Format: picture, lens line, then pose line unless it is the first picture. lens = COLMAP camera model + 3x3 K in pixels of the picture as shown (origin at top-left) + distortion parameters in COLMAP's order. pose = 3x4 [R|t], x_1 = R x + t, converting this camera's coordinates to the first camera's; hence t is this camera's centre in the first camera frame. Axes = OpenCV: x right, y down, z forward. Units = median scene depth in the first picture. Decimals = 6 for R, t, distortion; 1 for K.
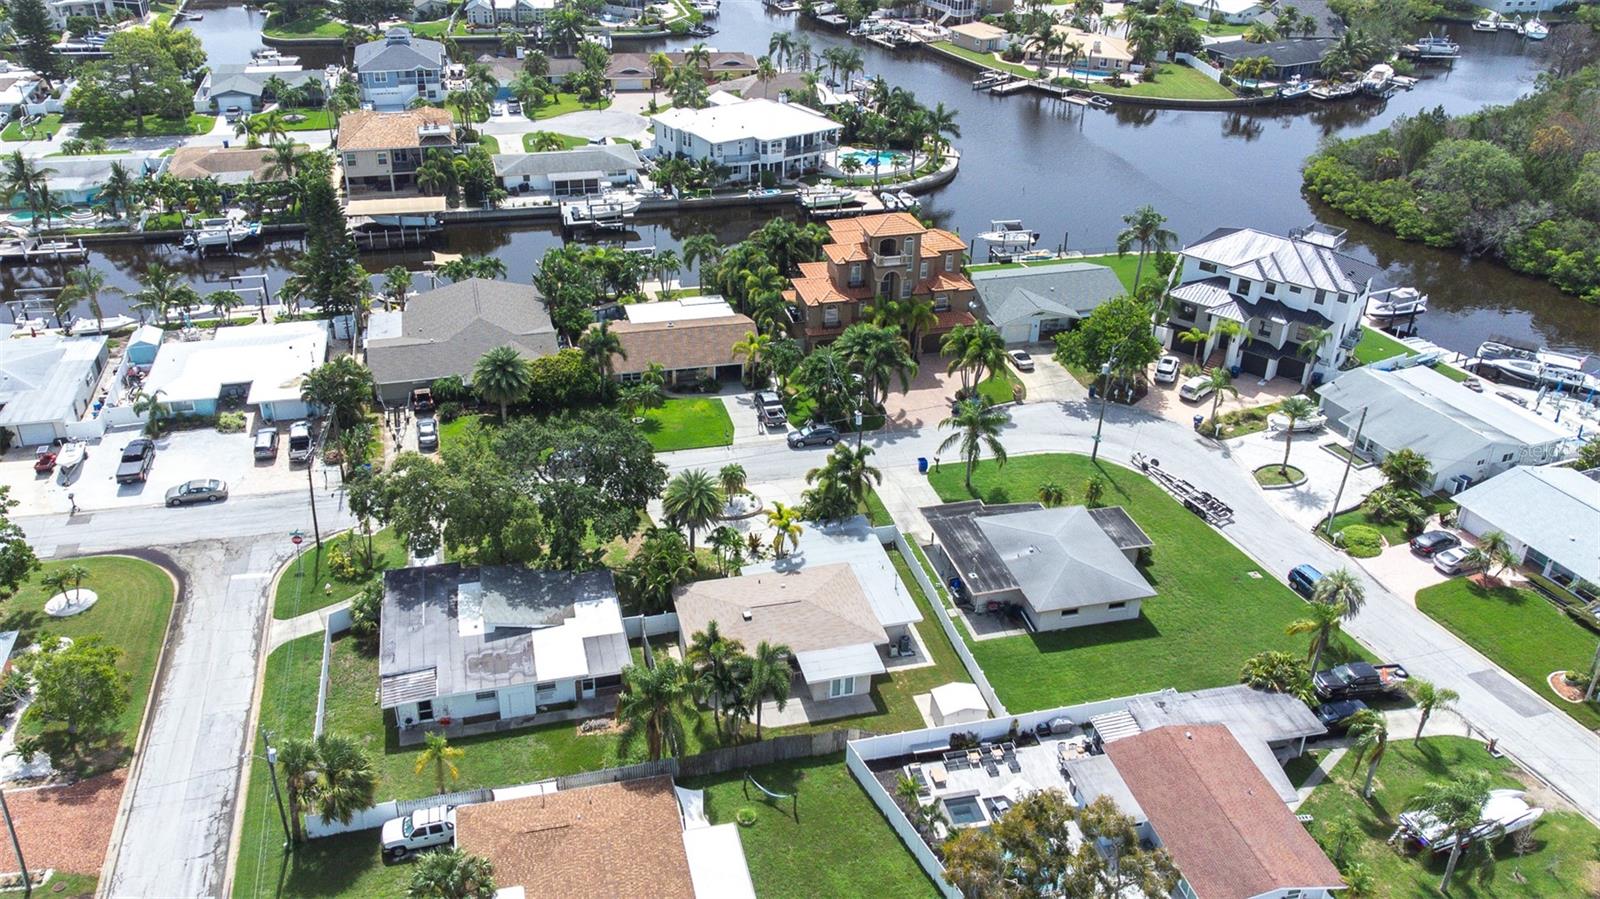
lens RADIAL K [[1306.1, 0, 768.6], [0, 1306.1, 391.0], [0, 0, 1]] dist [0.077752, -0.006473]
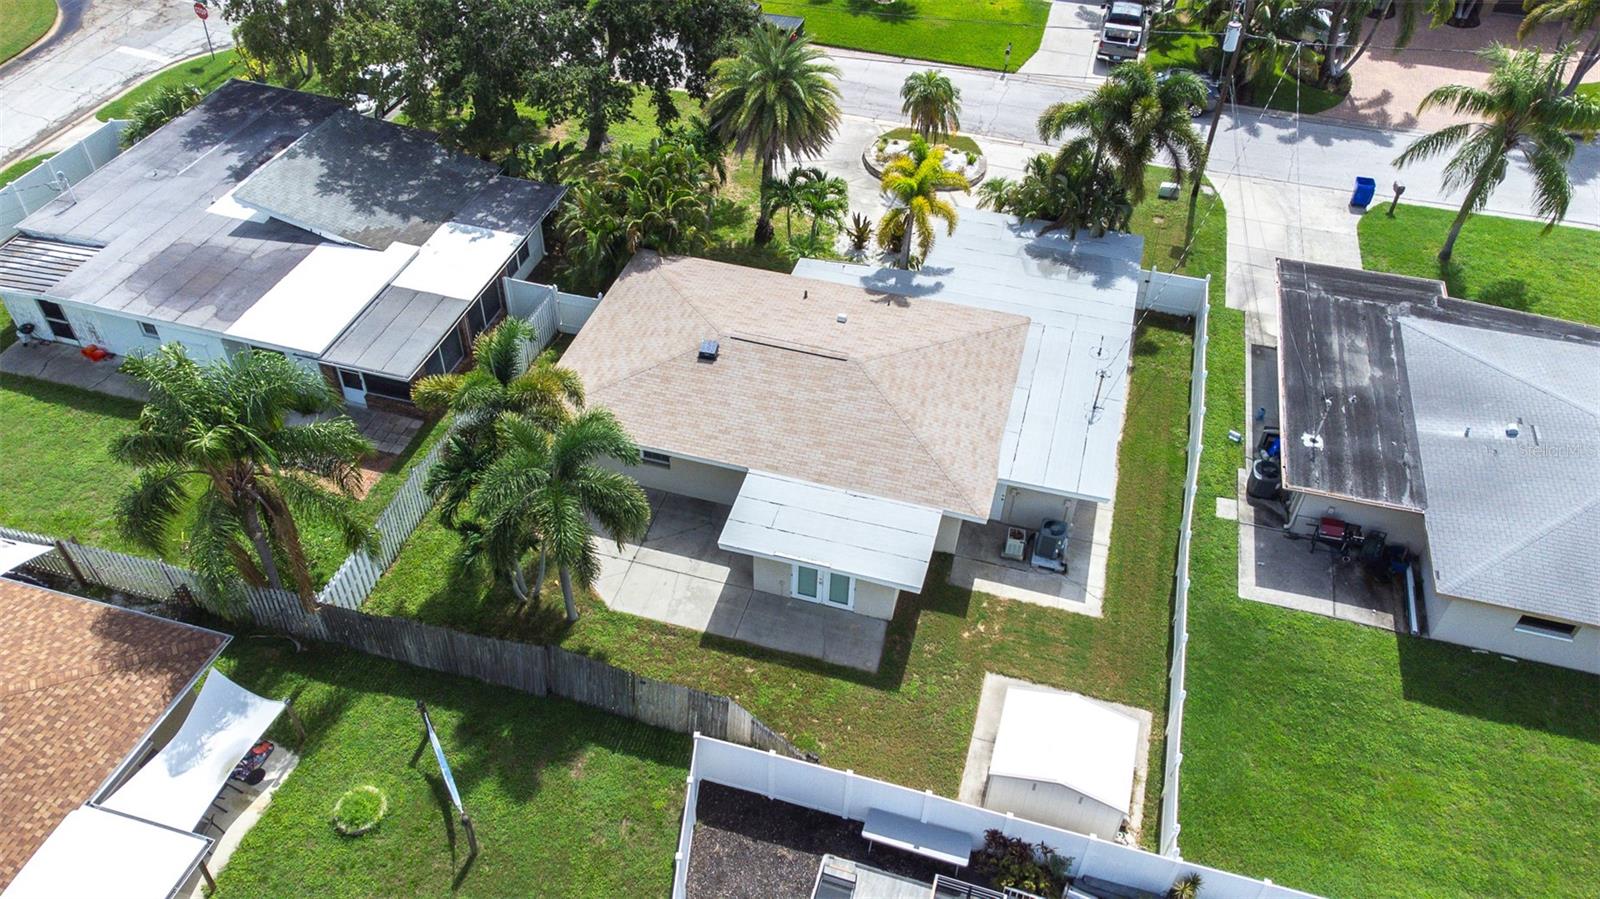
lens RADIAL K [[1200.0, 0, 795.4], [0, 1200.0, 441.2], [0, 0, 1]] dist [0.009638, 0.076880]
pose [[0.871403, 0.333537, -0.359737, 0.154399], [-0.235467, 0.927688, 0.289743, 0.074781], [0.430363, -0.167777, 0.886926, 0.629679]]
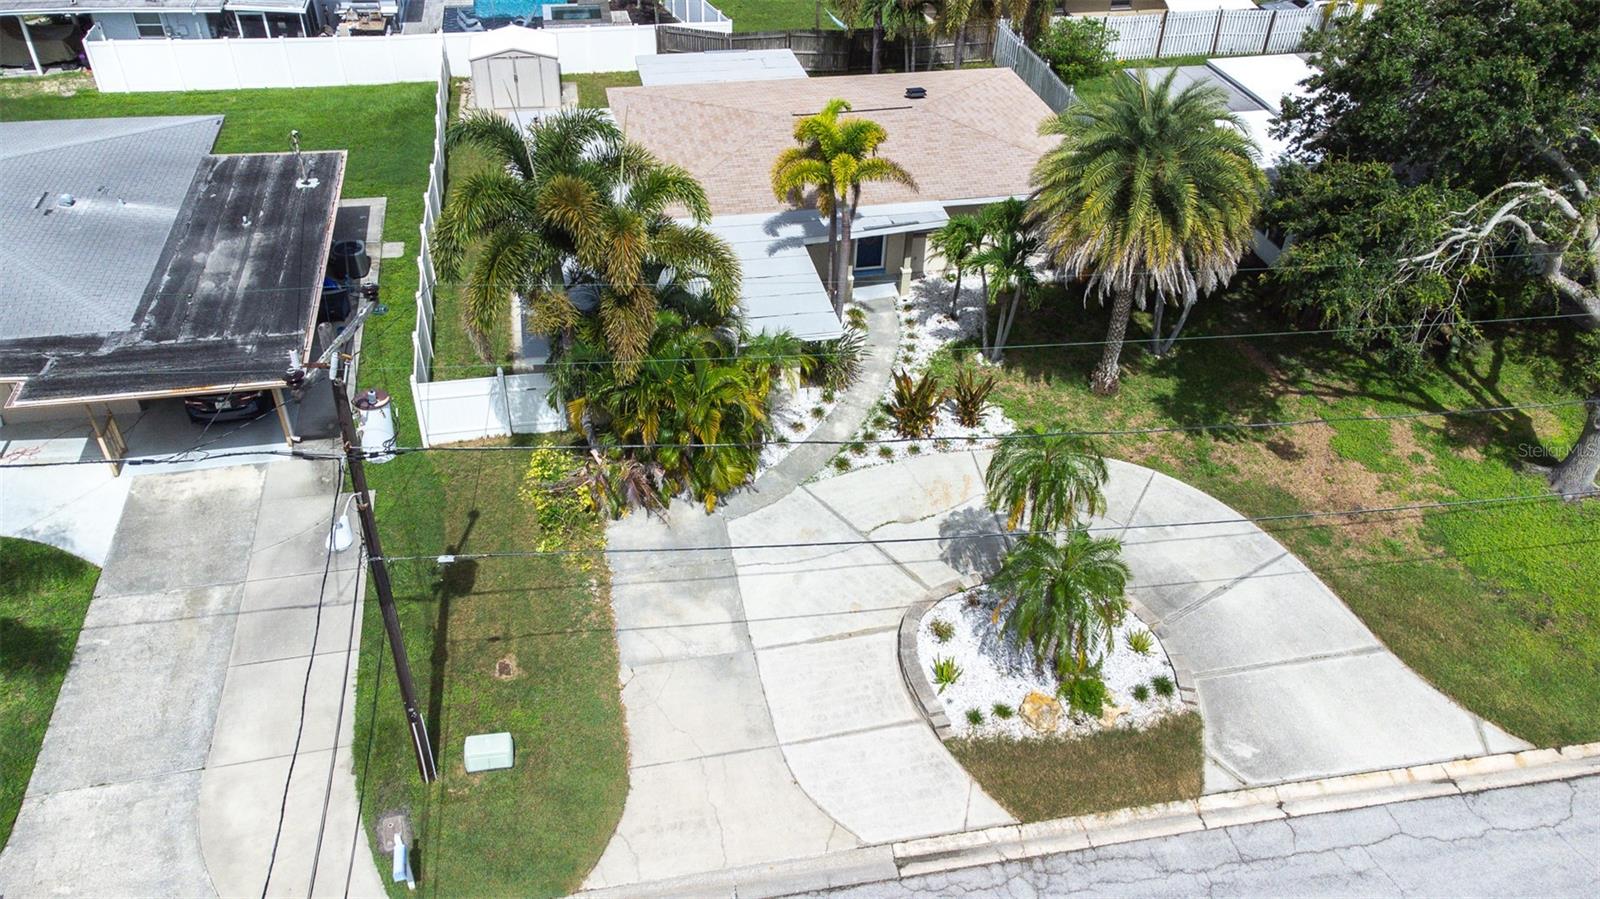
lens RADIAL K [[1200.0, 0, 800.1], [0, 1200.0, 442.5], [0, 0, 1]] dist [0.009638, 0.076880]
pose [[-0.998788, -0.049113, -0.003242, 0.017583], [-0.024136, 0.431302, 0.901885, -0.136085], [-0.042896, 0.900870, -0.431965, 1.229921]]
